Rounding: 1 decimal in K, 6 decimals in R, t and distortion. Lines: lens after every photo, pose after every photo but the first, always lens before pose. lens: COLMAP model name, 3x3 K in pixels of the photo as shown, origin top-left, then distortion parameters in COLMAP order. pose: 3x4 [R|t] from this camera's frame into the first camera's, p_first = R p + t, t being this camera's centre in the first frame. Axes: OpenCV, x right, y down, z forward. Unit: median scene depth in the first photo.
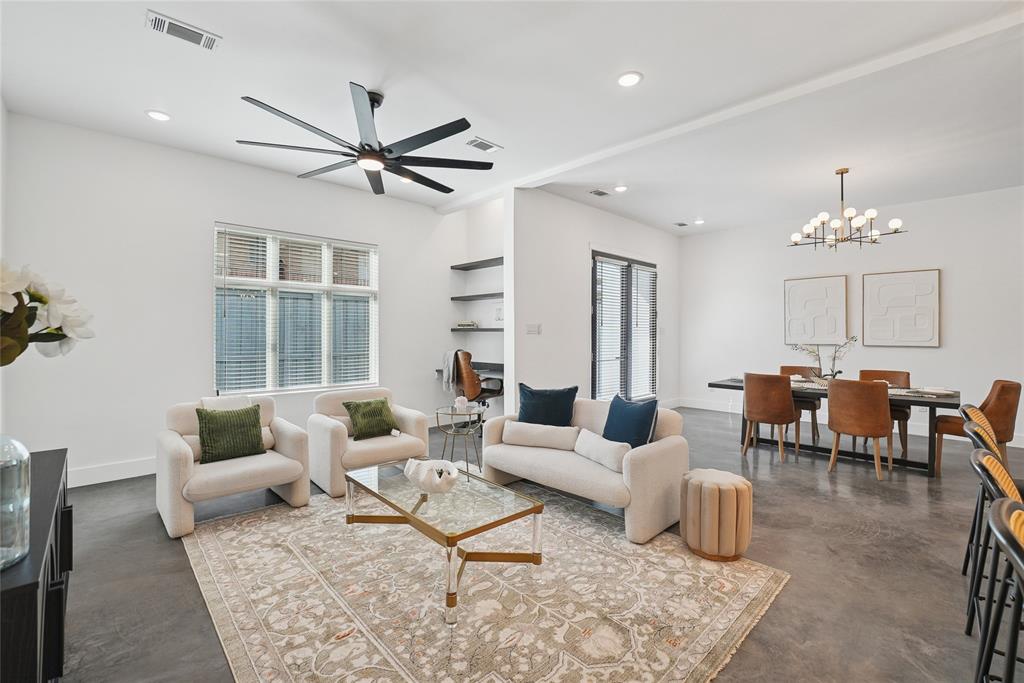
lens RADIAL K [[448.8, 0, 508.1], [0, 448.8, 336.4], [0, 0, 1]] dist [-0.030676, 0.008304]
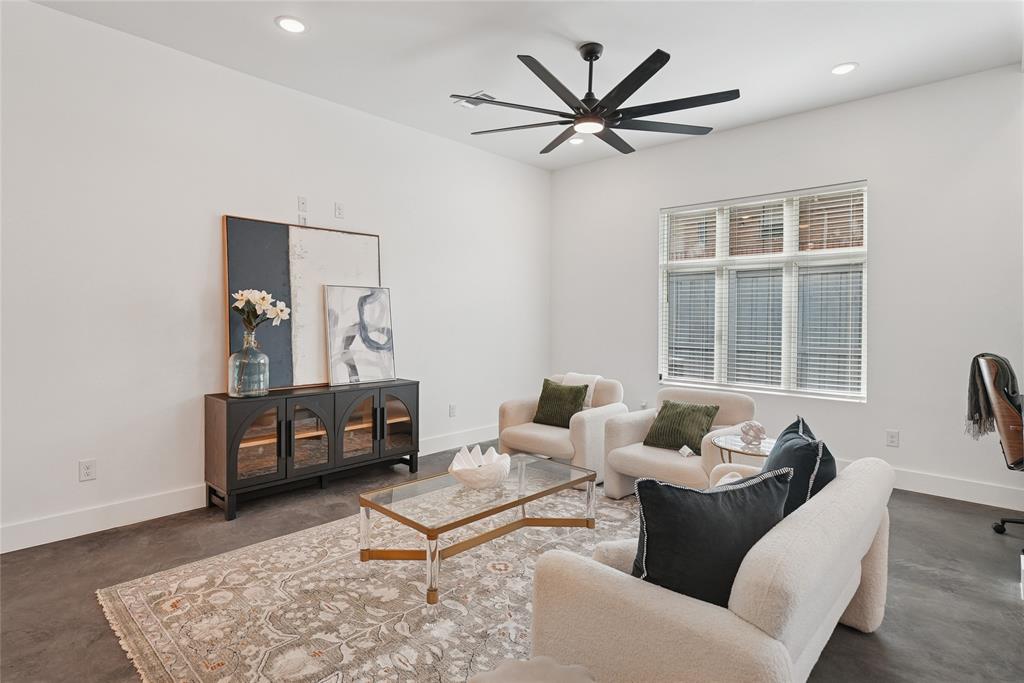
lens RADIAL K [[532.7, 0, 502.2], [0, 532.7, 322.3], [0, 0, 1]] dist [0.002215, -0.000269]
pose [[0.053709, 0.009516, -0.998511, 0.617985], [-0.016070, 0.999833, 0.008664, -0.002190], [0.998427, 0.015581, 0.053853, 0.642981]]
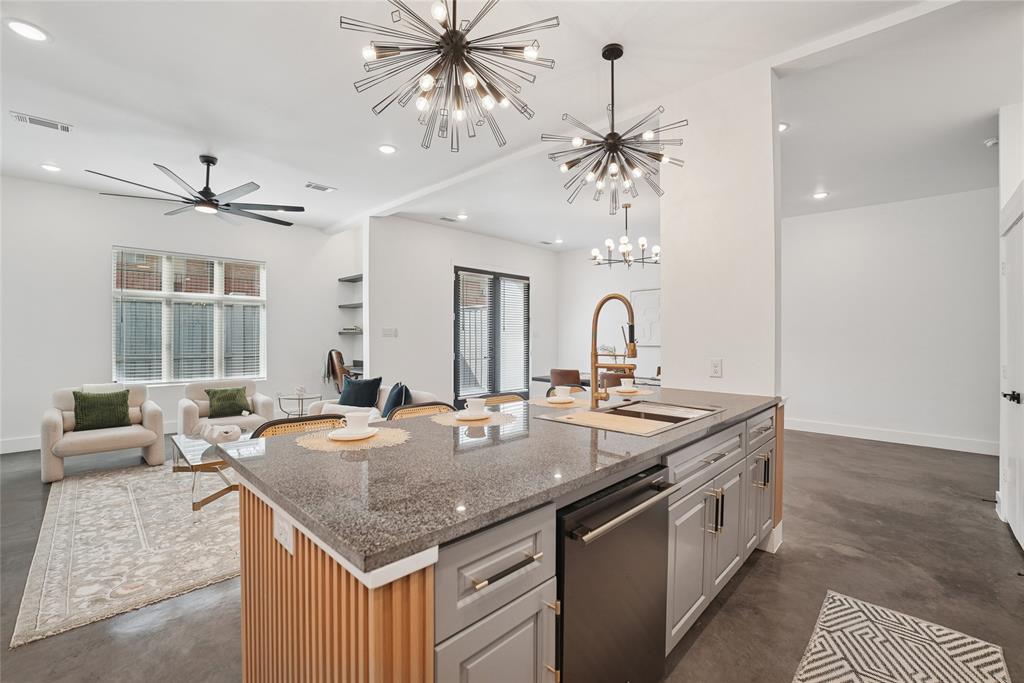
lens RADIAL K [[448.8, 0, 508.7], [0, 448.8, 344.3], [0, 0, 1]] dist [-0.030676, 0.008304]
pose [[0.999796, 0.002683, 0.020020, 0.477752], [-0.002892, 0.999942, 0.010400, 0.001656], [-0.019991, -0.010455, 0.999745, -0.289211]]
